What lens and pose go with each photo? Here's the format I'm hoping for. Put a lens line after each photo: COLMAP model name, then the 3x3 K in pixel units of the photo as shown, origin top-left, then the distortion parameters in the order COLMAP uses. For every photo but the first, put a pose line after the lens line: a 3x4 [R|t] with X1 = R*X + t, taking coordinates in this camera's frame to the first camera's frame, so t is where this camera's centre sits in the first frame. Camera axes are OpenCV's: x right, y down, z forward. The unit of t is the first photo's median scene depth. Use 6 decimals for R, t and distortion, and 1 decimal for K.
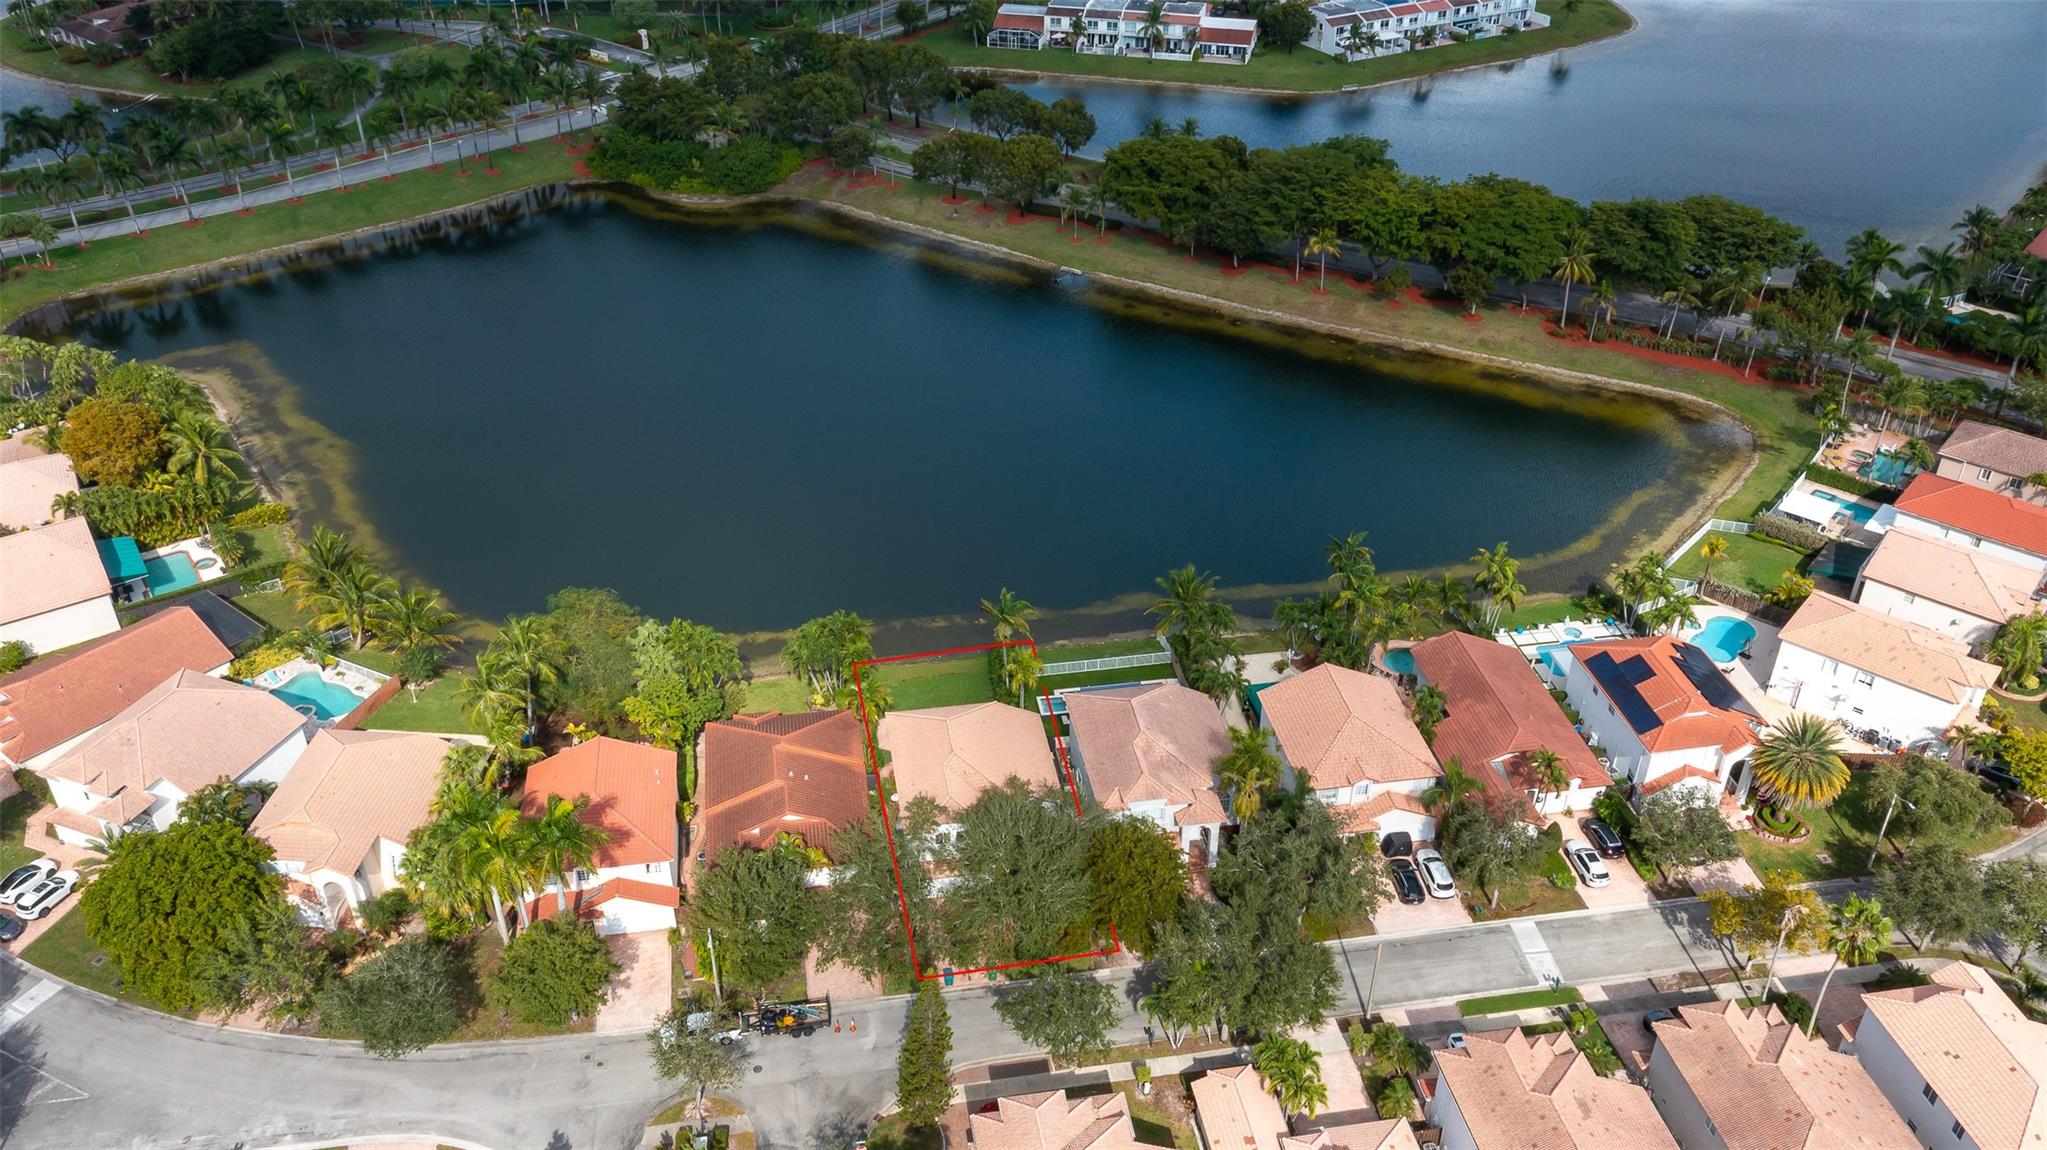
lens RADIAL K [[1620.4, 0, 1027.2], [0, 1620.4, 573.1], [0, 0, 1]] dist [-0.006805, 0.010706]
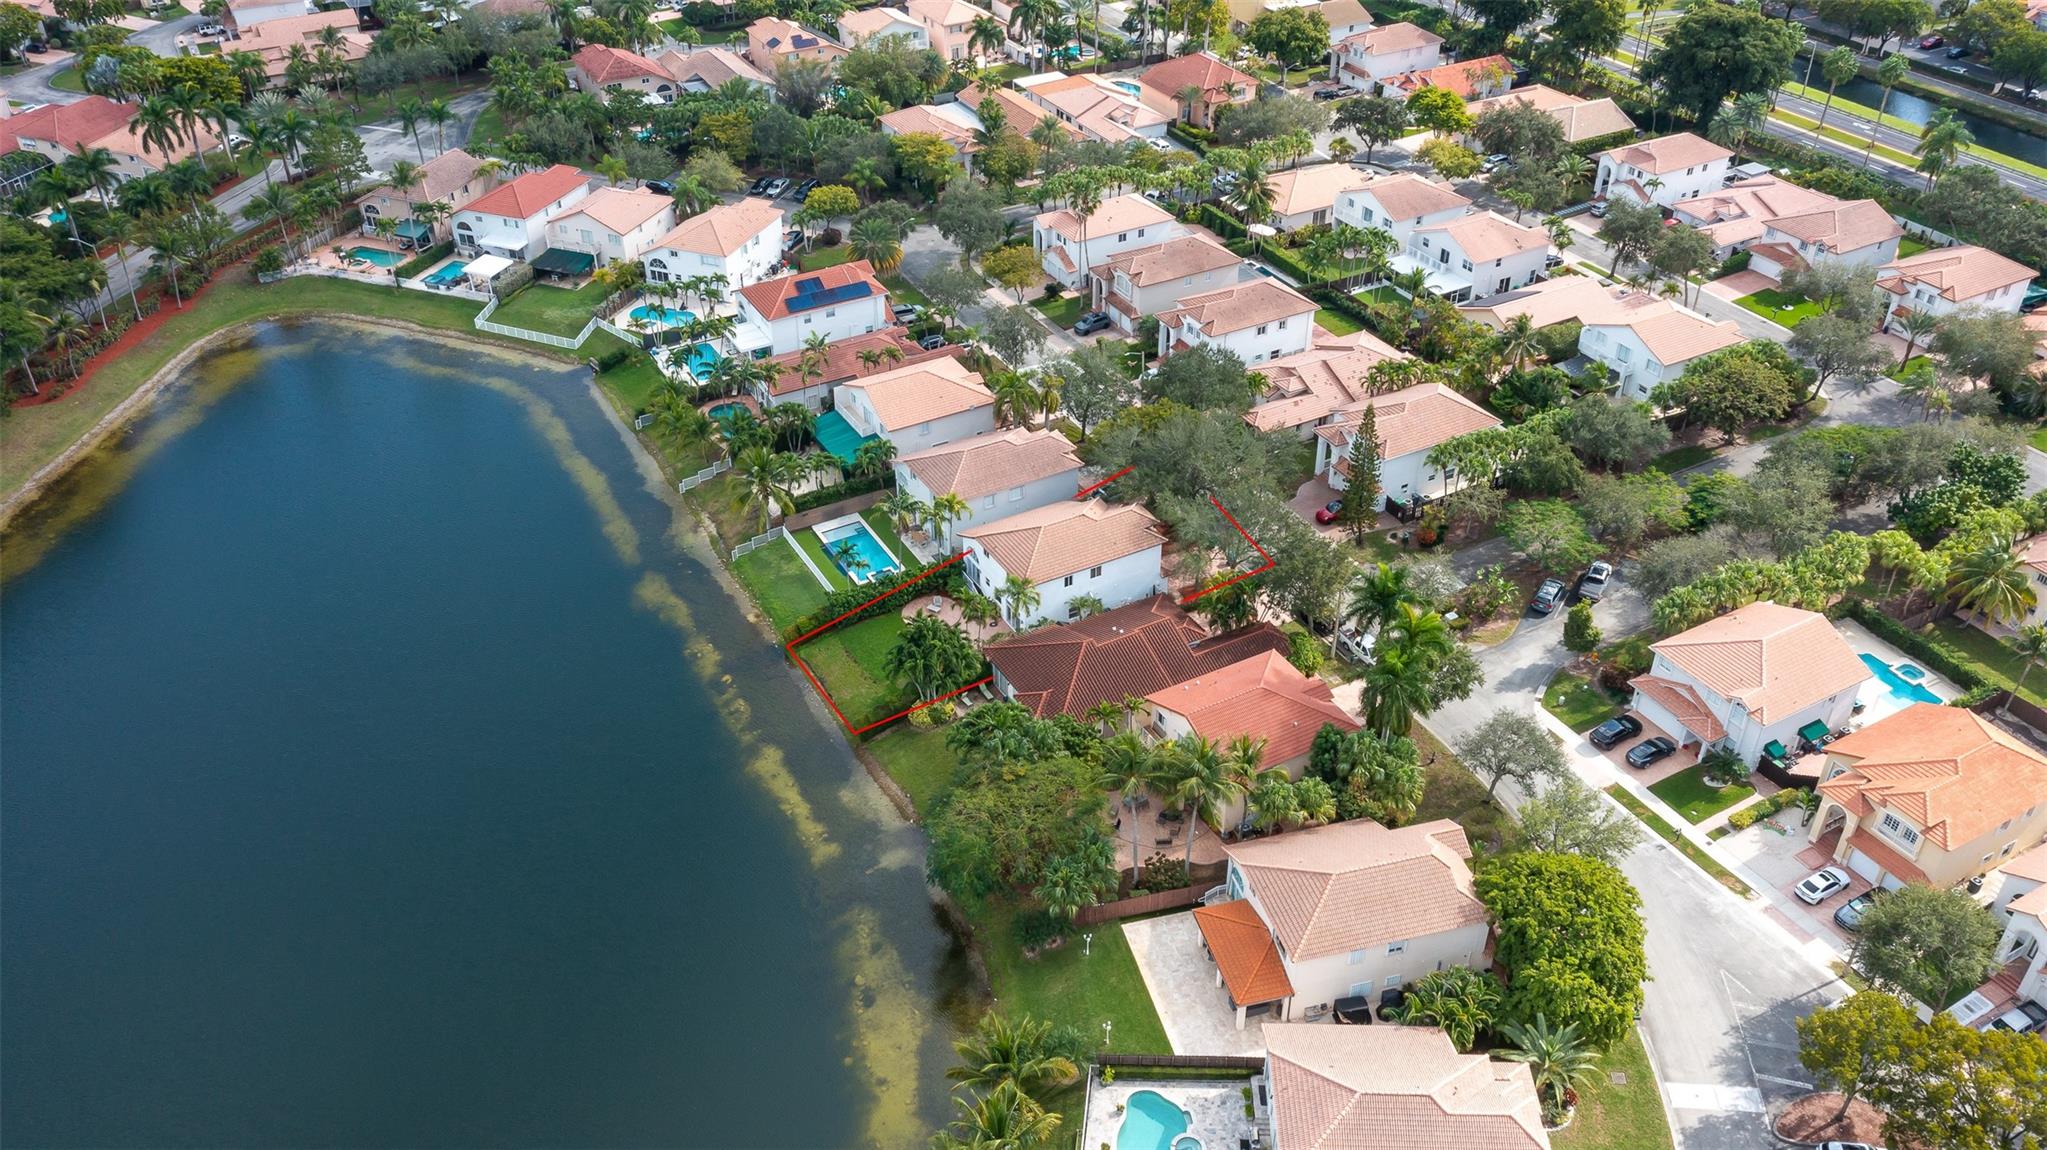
lens RADIAL K [[1620.4, 0, 1024.1], [0, 1620.4, 562.5], [0, 0, 1]] dist [-0.006805, 0.010706]
pose [[-0.334596, -0.538355, 0.773446, -0.775188], [0.518028, 0.580542, 0.628186, -0.507978], [-0.787206, 0.610855, 0.084636, 0.782974]]
